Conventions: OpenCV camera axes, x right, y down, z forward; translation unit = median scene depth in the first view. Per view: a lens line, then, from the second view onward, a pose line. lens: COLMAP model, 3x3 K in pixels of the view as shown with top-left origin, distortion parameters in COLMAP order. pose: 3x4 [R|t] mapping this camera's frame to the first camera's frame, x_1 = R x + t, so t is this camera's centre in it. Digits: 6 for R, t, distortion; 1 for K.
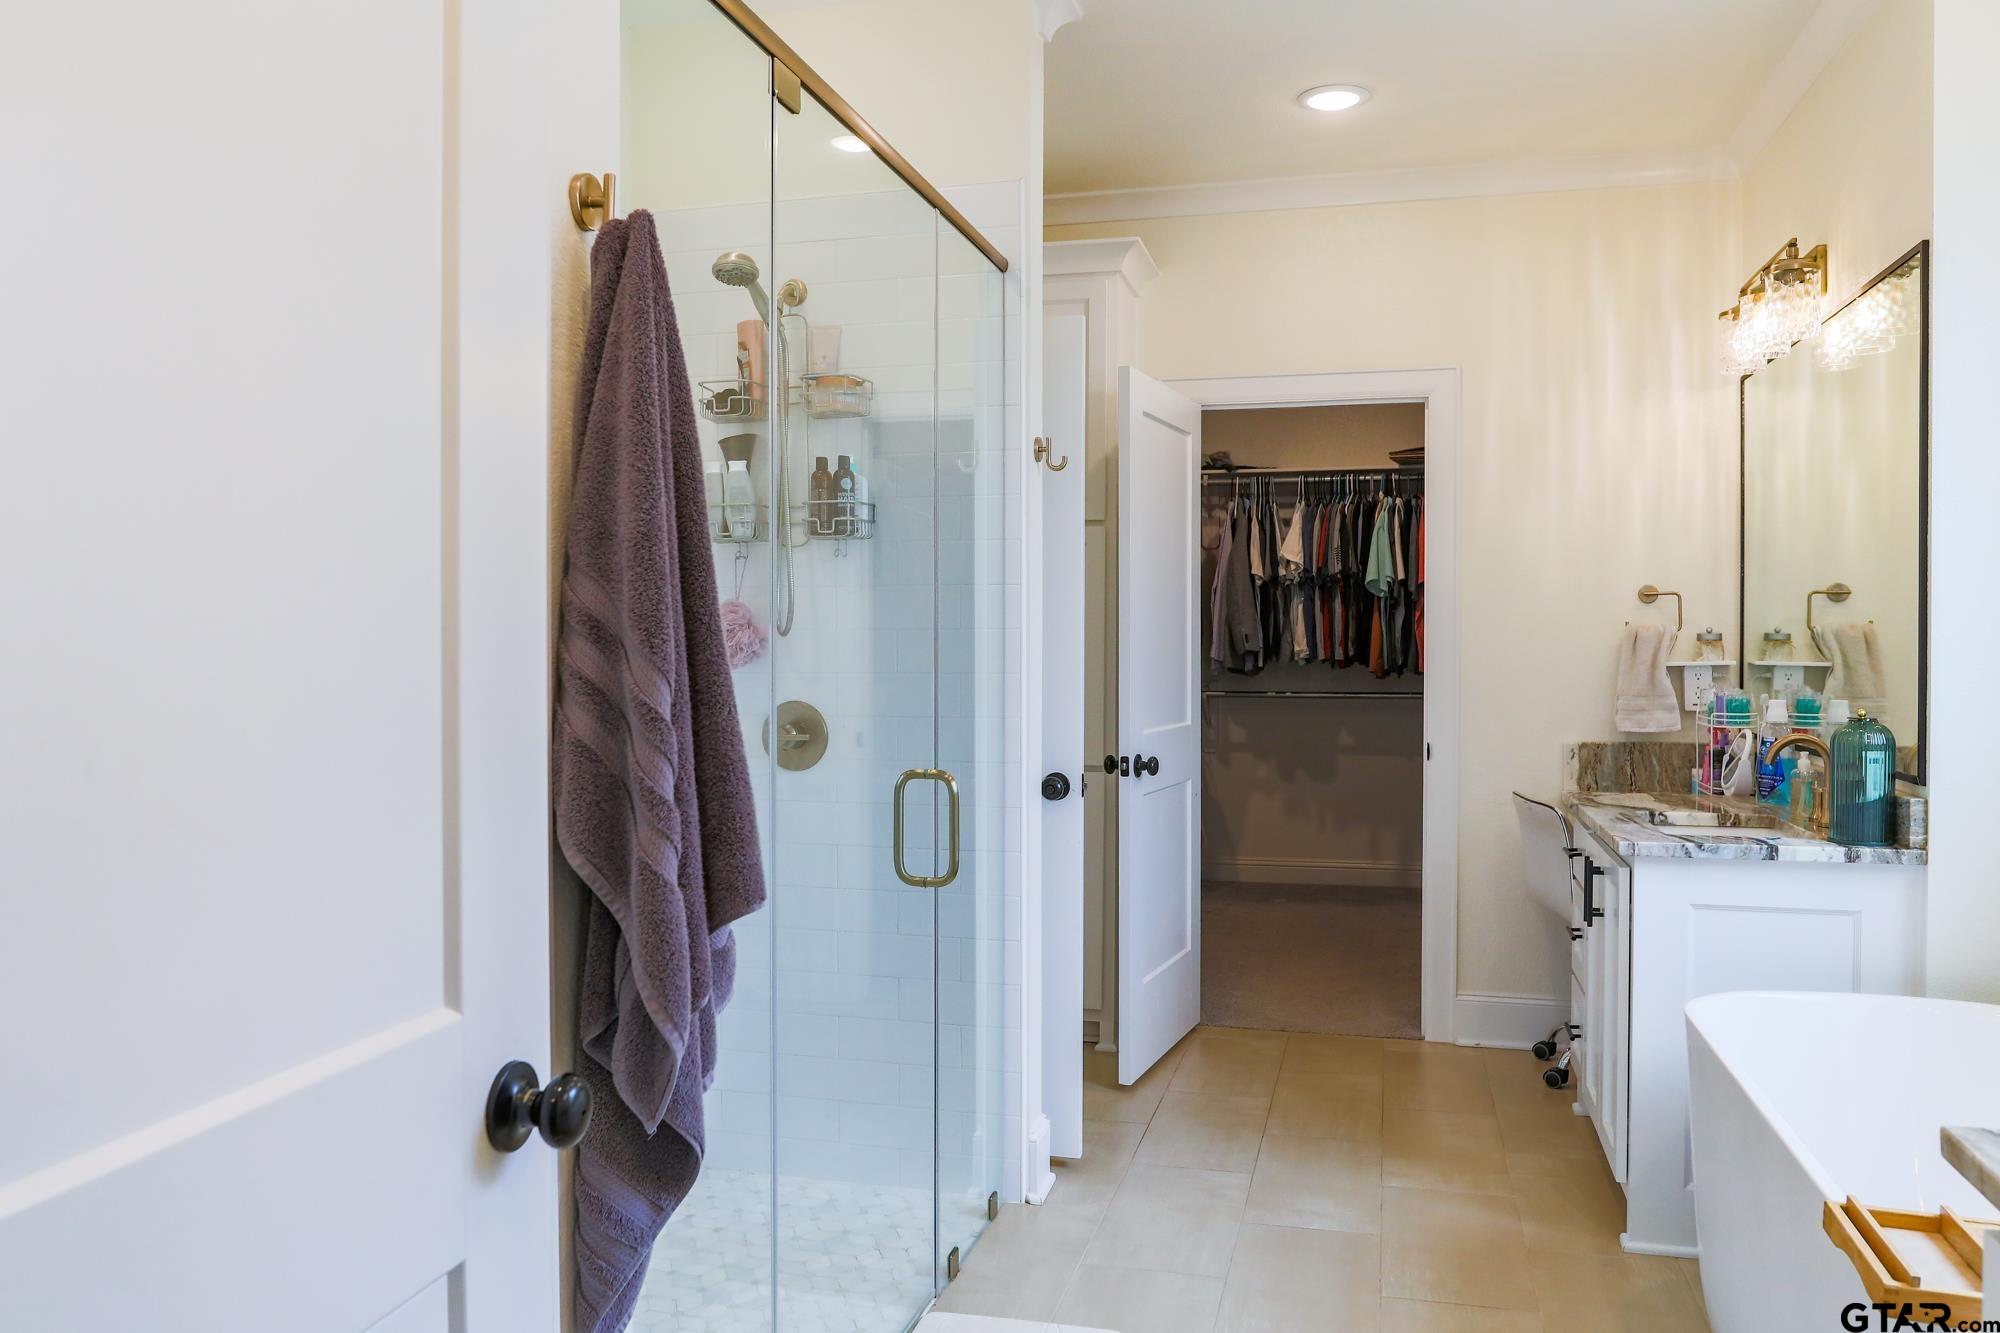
lens RADIAL K [[1505.7, 0, 989.0], [0, 1505.7, 667.4], [0, 0, 1]] dist [-0.032679, 0.024218]
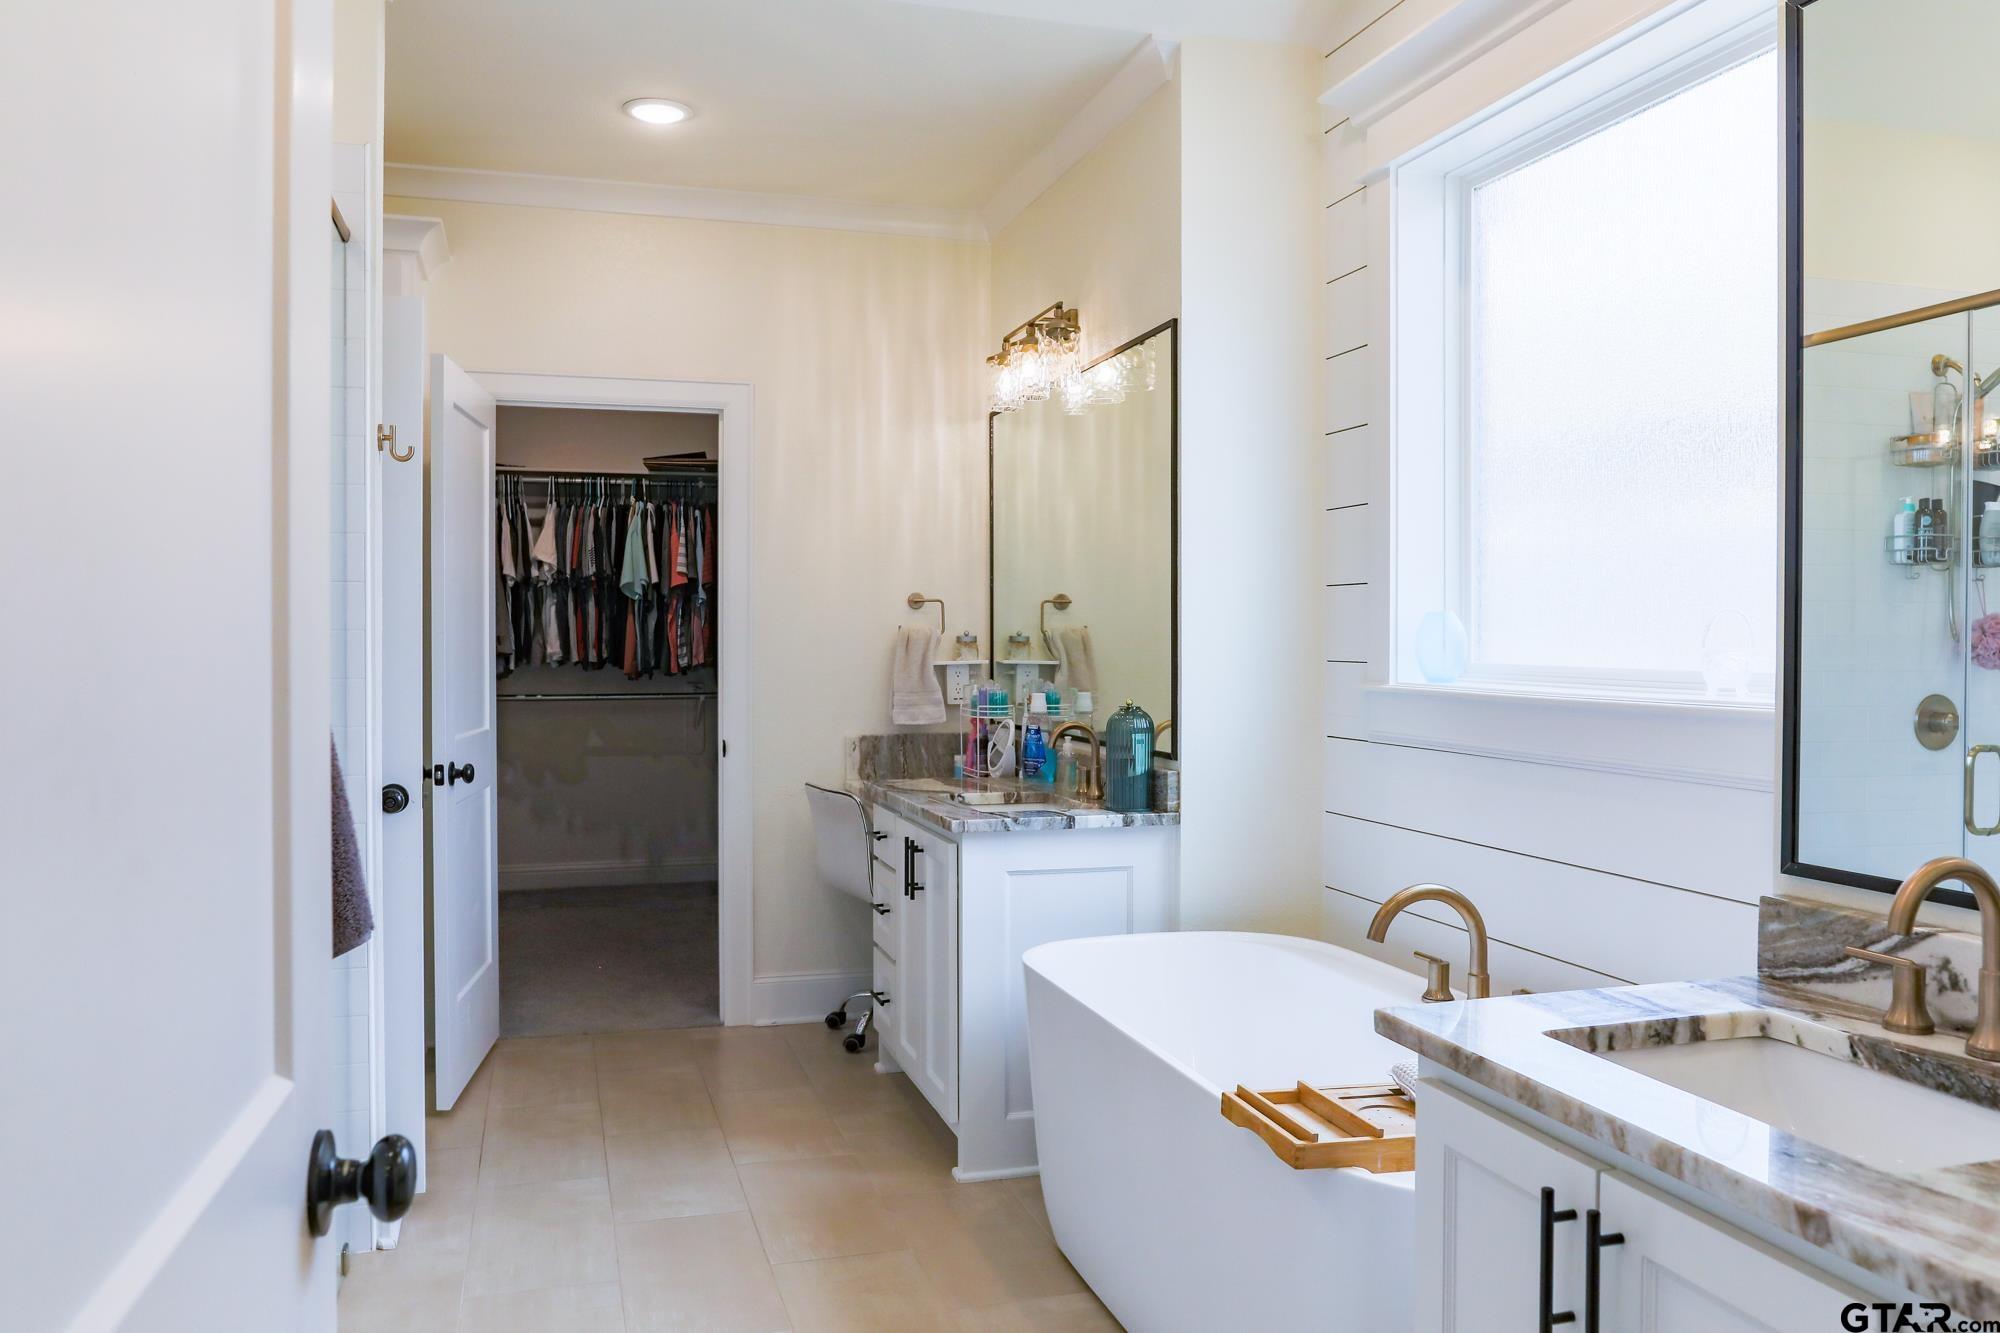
lens RADIAL K [[1505.7, 0, 989.0], [0, 1505.7, 667.4], [0, 0, 1]] dist [-0.032679, 0.024218]
pose [[0.855759, -0.008335, 0.517307, -0.096496], [0.009091, 0.999958, 0.001072, -0.000086], [-0.517295, 0.003786, 0.855799, 0.010286]]
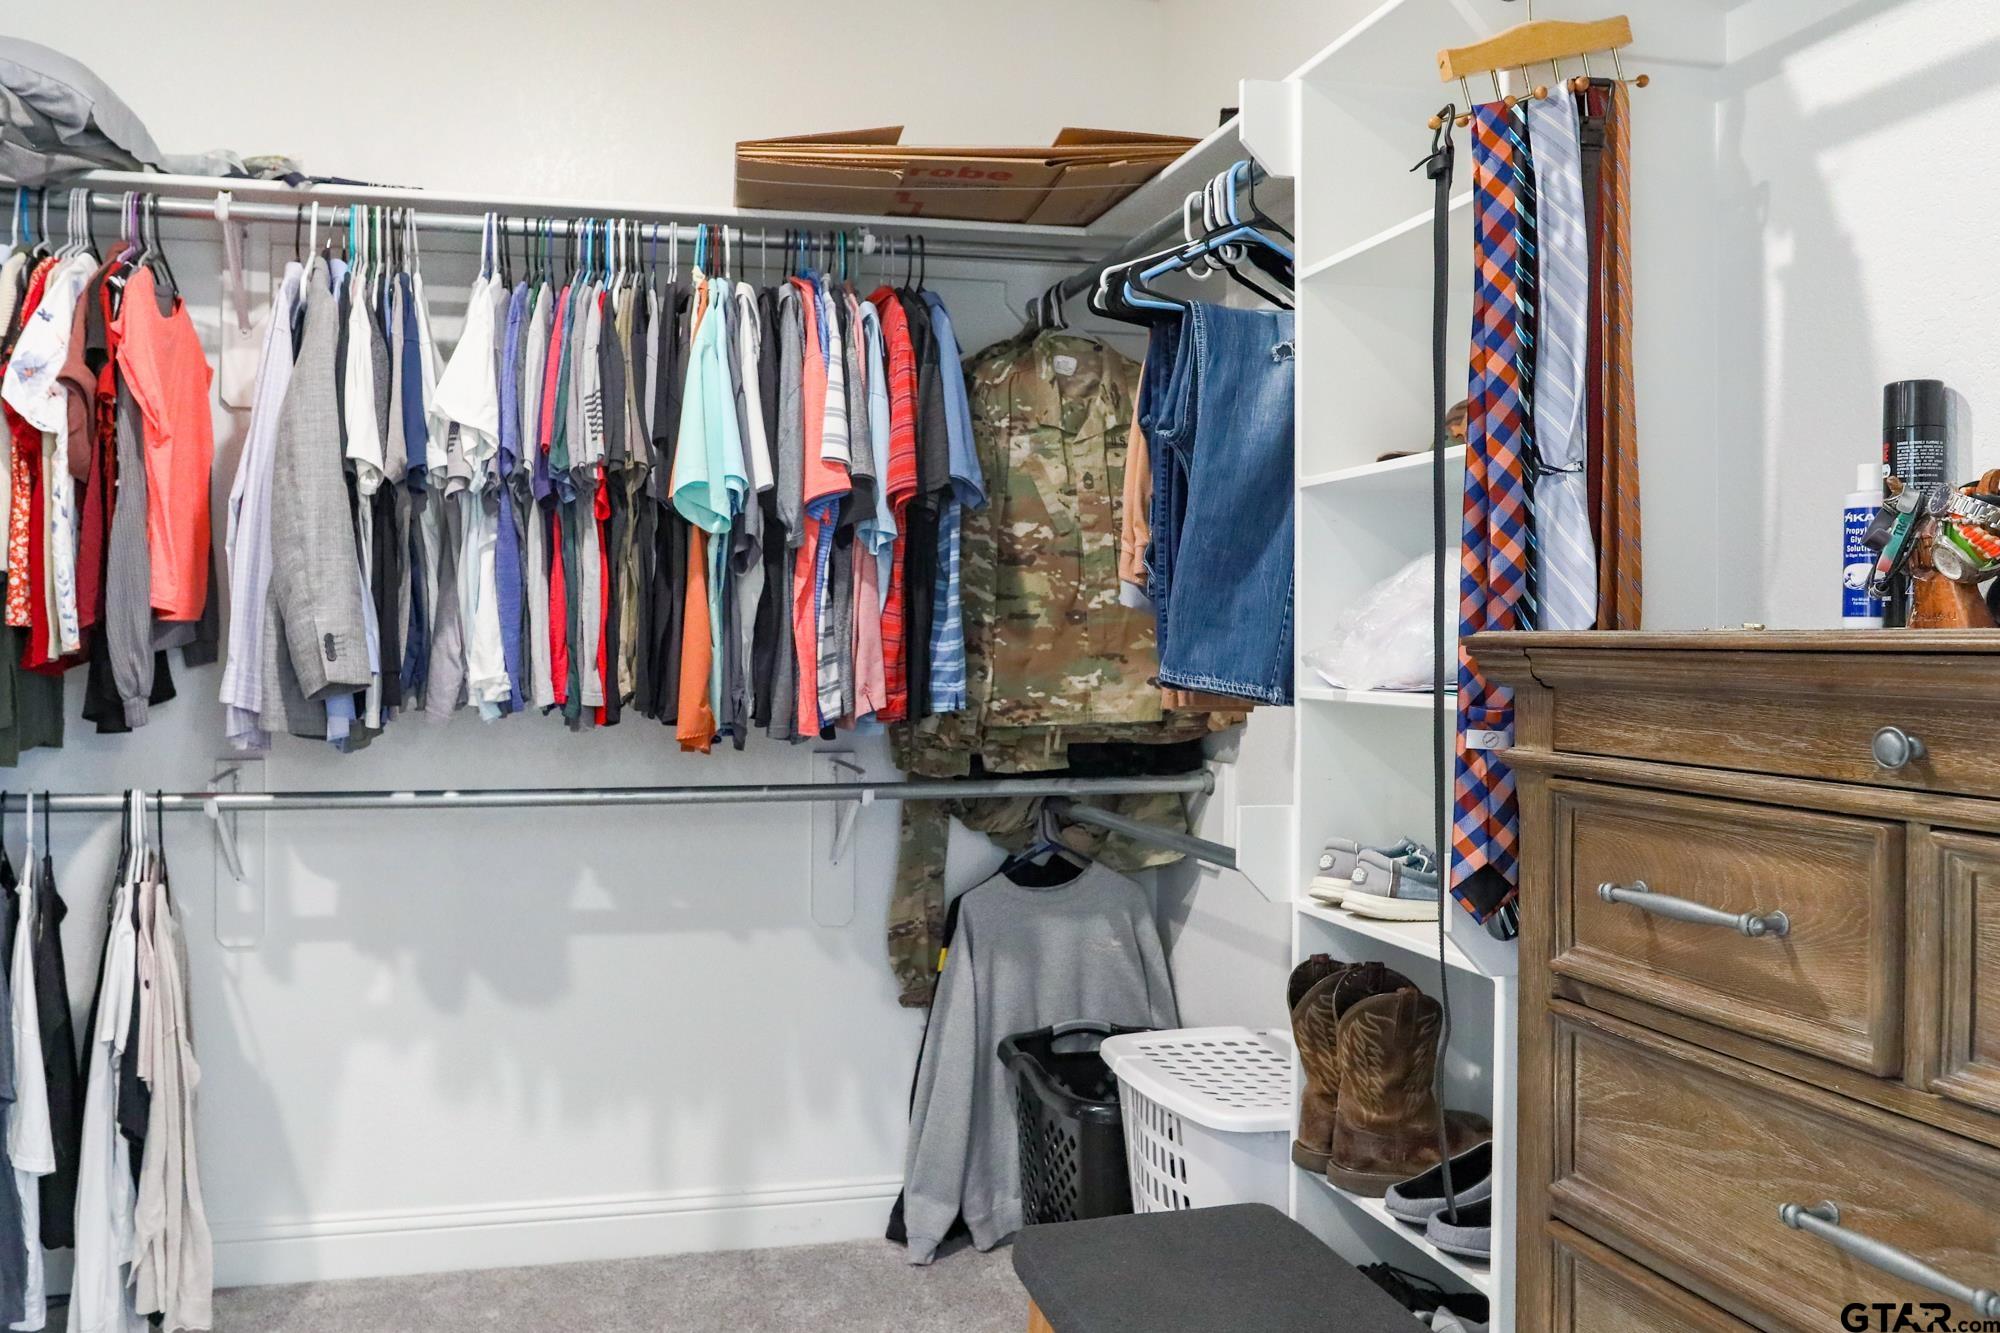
lens RADIAL K [[1467.5, 0, 811.9], [0, 1467.5, 619.3], [0, 0, 1]] dist [-0.060661, 0.063599]
pose [[0.898056, 0.013882, 0.439662, 0.201785], [0.005505, 0.999069, -0.042789, -0.017019], [-0.439846, 0.040847, 0.897144, 1.068672]]
